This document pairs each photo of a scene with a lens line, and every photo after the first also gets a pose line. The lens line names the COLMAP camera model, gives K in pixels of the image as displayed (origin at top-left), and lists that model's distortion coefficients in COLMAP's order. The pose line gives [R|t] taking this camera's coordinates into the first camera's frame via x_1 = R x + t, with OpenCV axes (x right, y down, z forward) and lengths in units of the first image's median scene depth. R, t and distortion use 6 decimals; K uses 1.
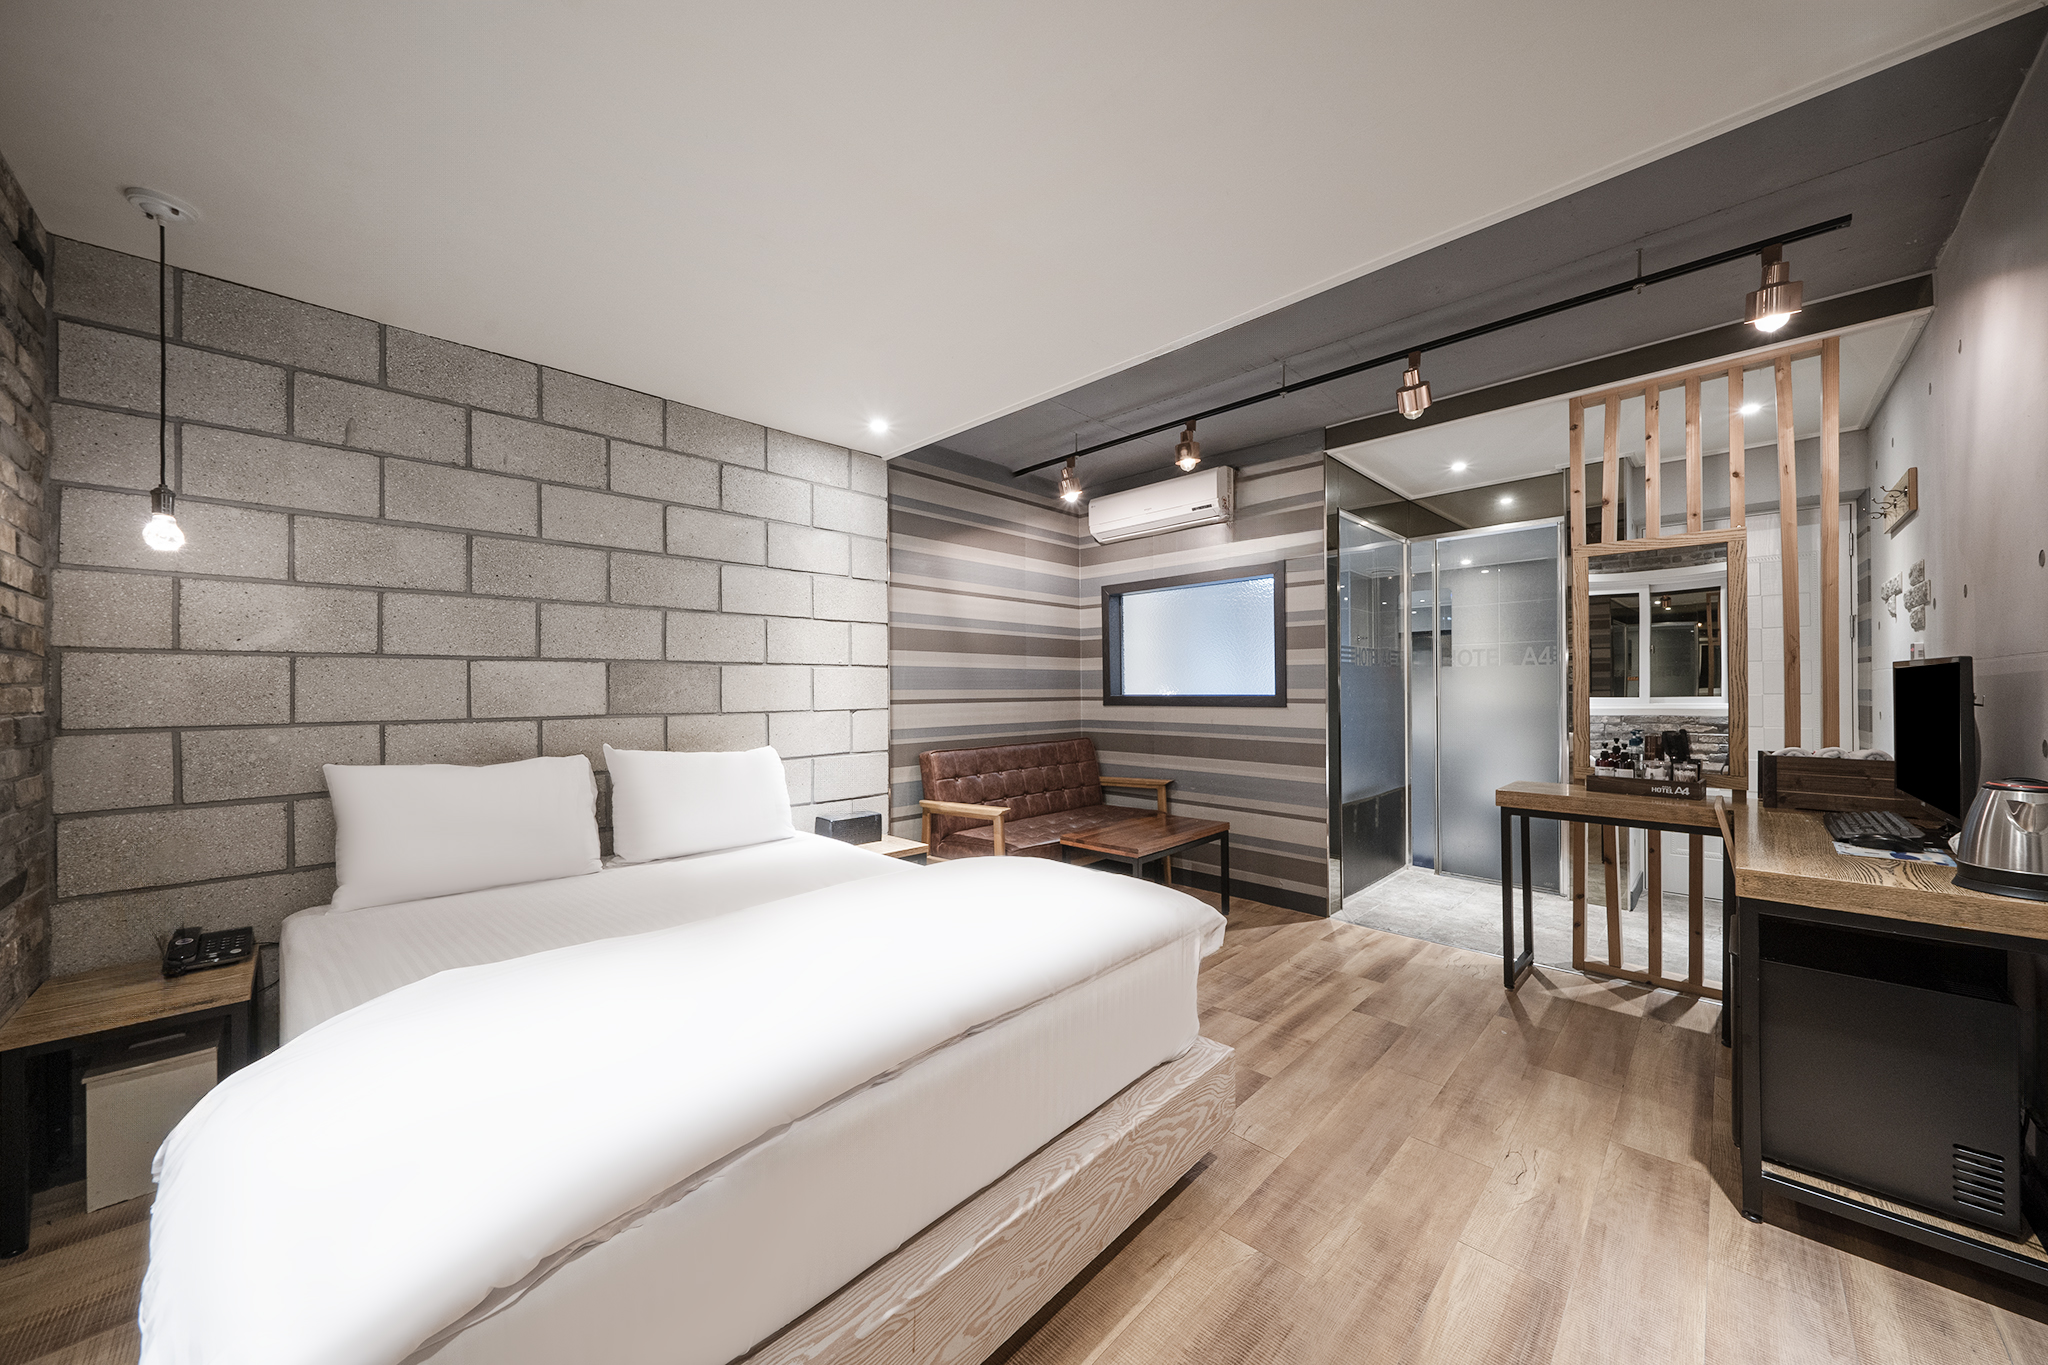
lens RADIAL K [[704.8, 0, 1030.8], [0, 704.8, 688.6], [0, 0, 1]] dist [-0.001528, -0.000099]
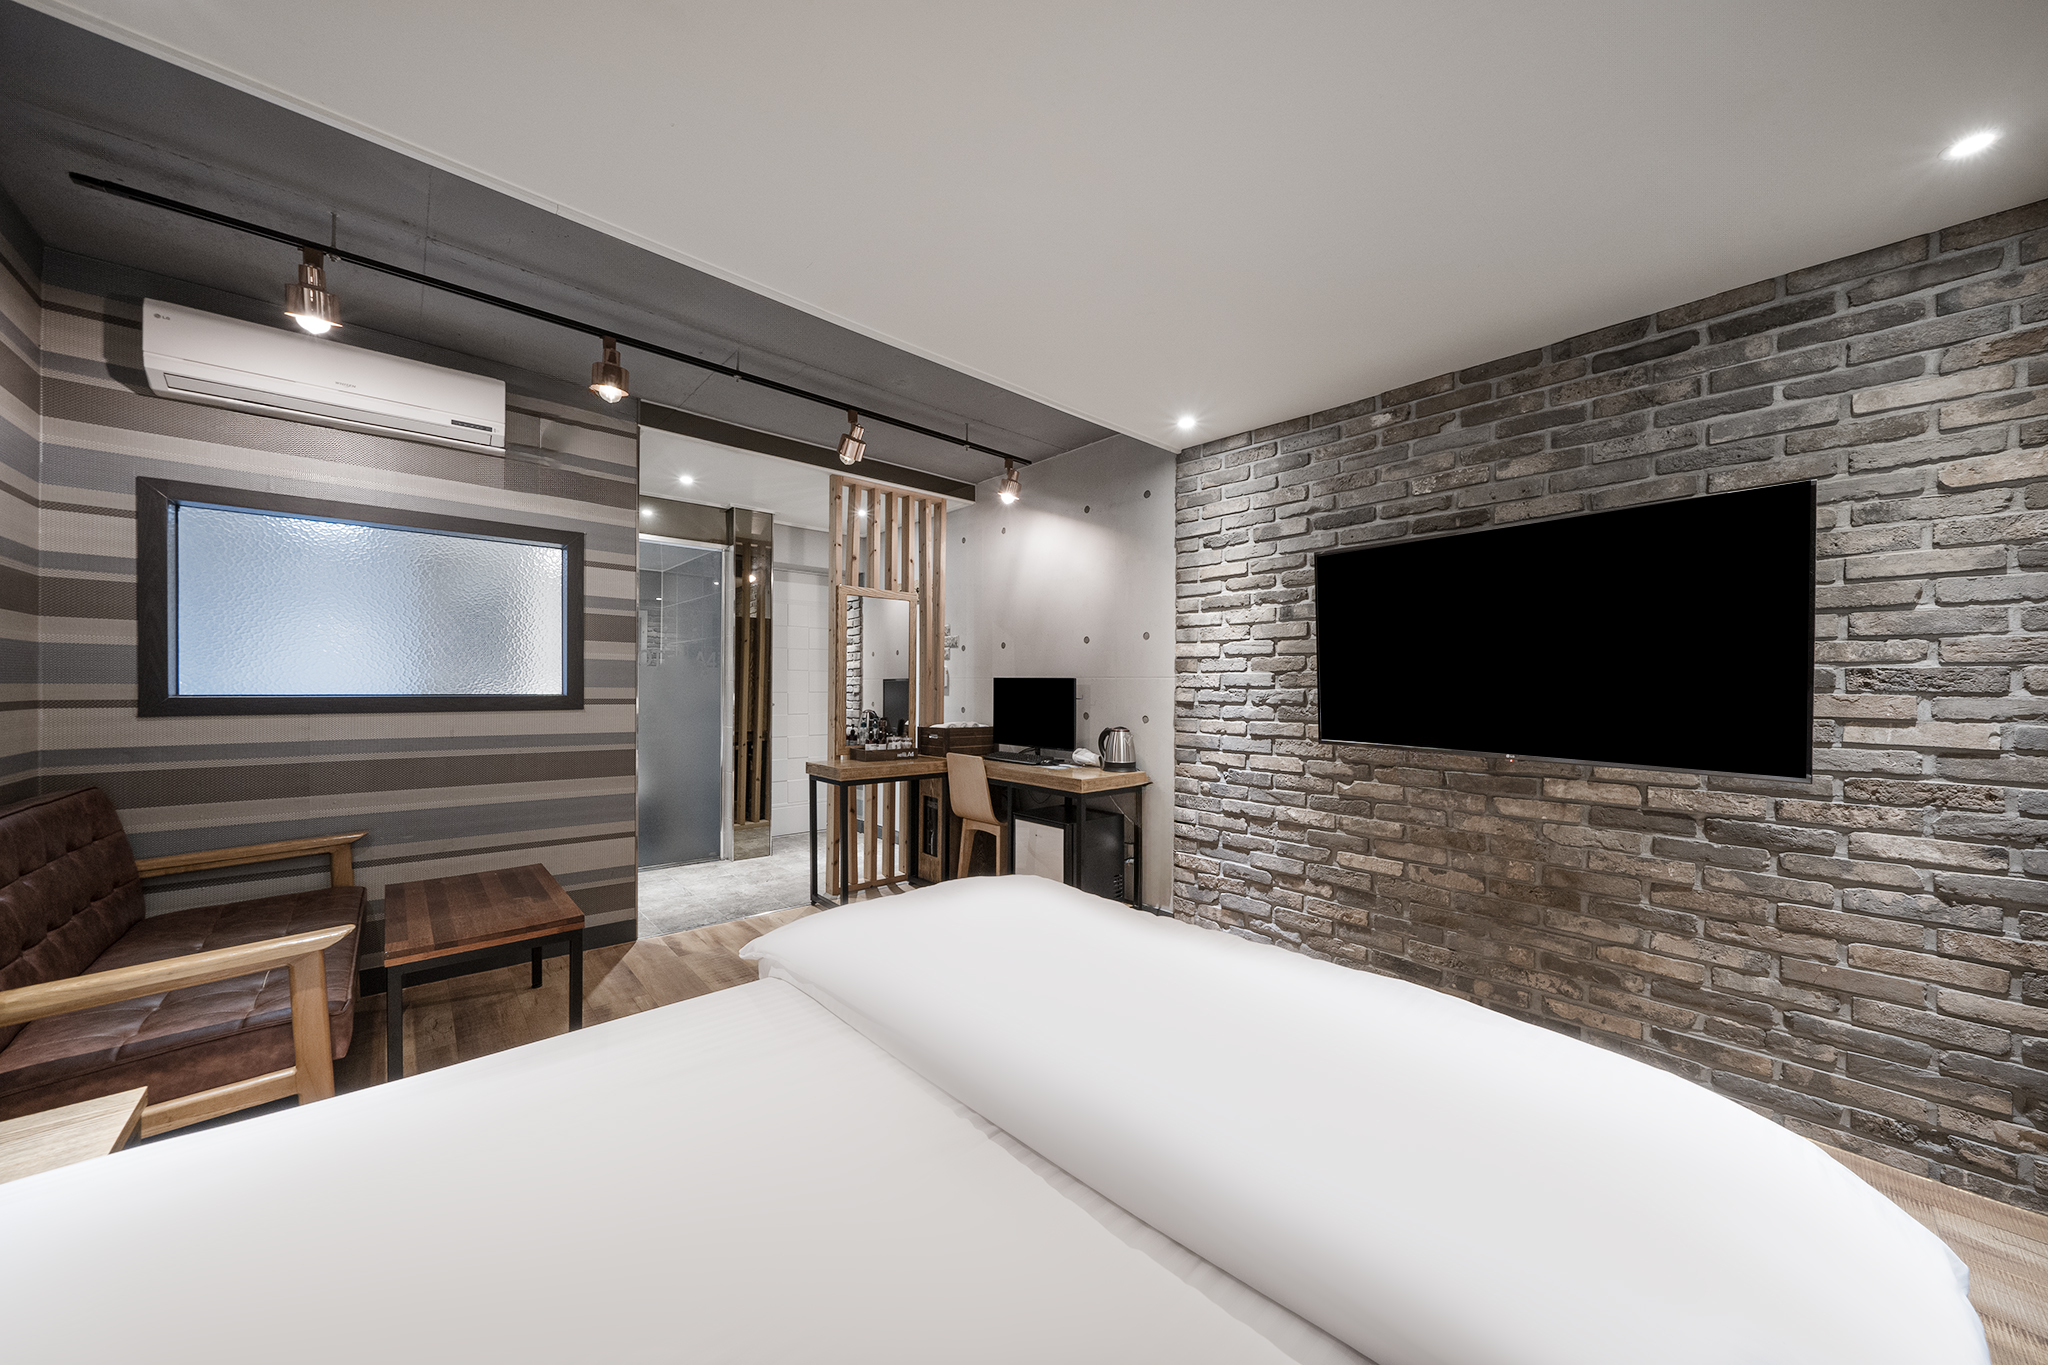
lens RADIAL K [[704.8, 0, 1024.6], [0, 704.8, 689.1], [0, 0, 1]] dist [-0.001528, -0.000099]
pose [[0.062760, 0.002372, 0.998026, -0.437536], [-0.009633, 0.999952, -0.001771, -0.001236], [-0.997982, -0.009503, 0.062779, 0.429946]]
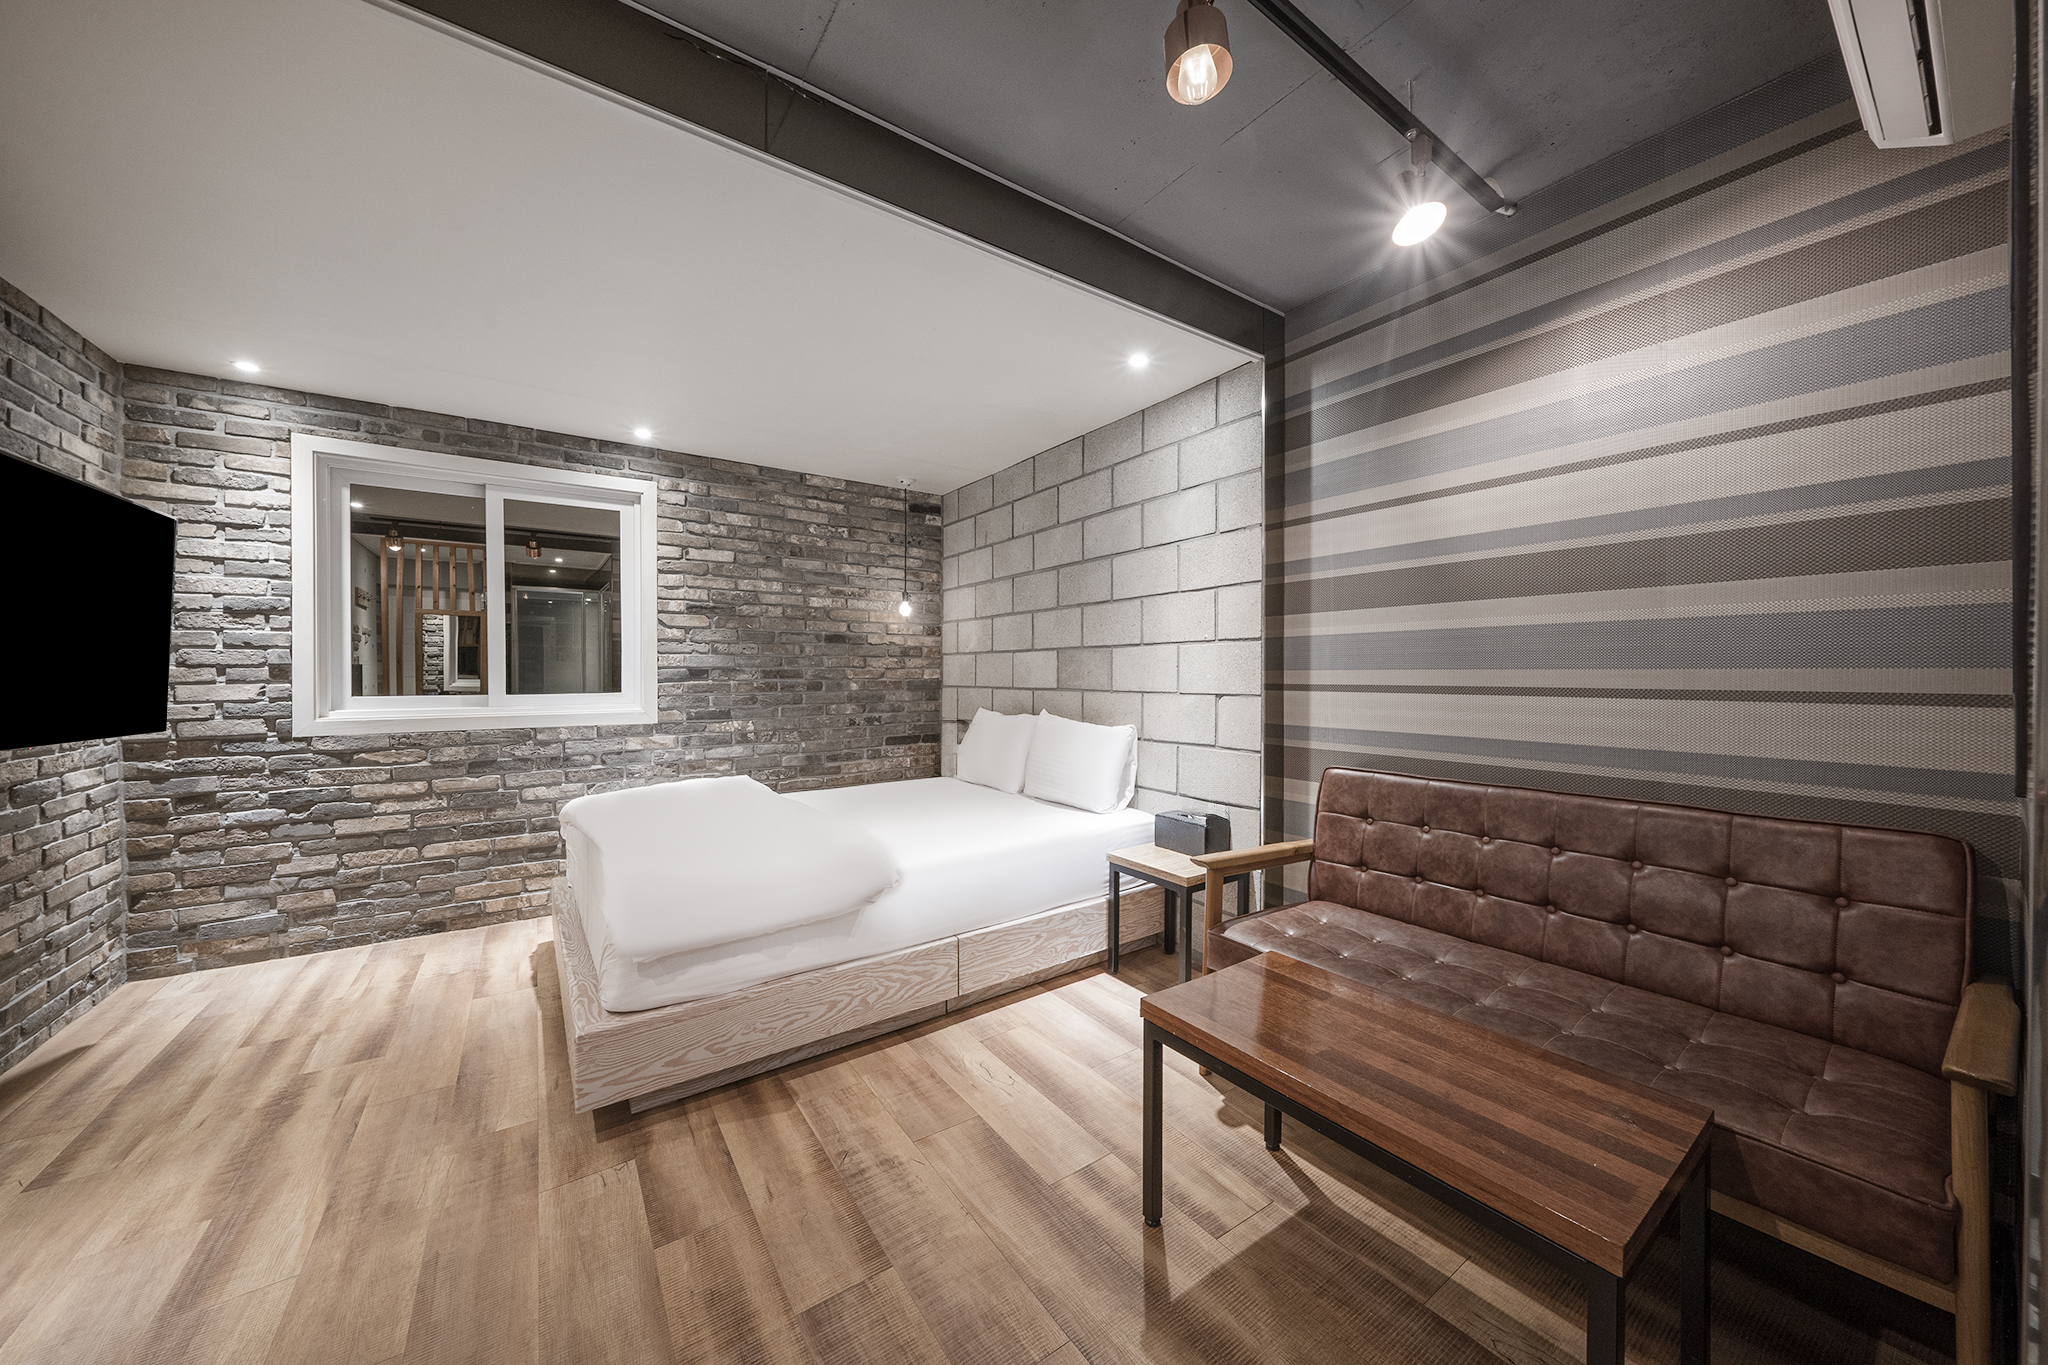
lens RADIAL K [[704.8, 0, 1032.3], [0, 704.8, 674.1], [0, 0, 1]] dist [-0.001528, -0.000099]
pose [[-0.176686, 0.005477, -0.984252, 0.726738], [0.001688, 0.999985, 0.005262, 0.001843], [0.984266, -0.000732, -0.176692, 1.145232]]
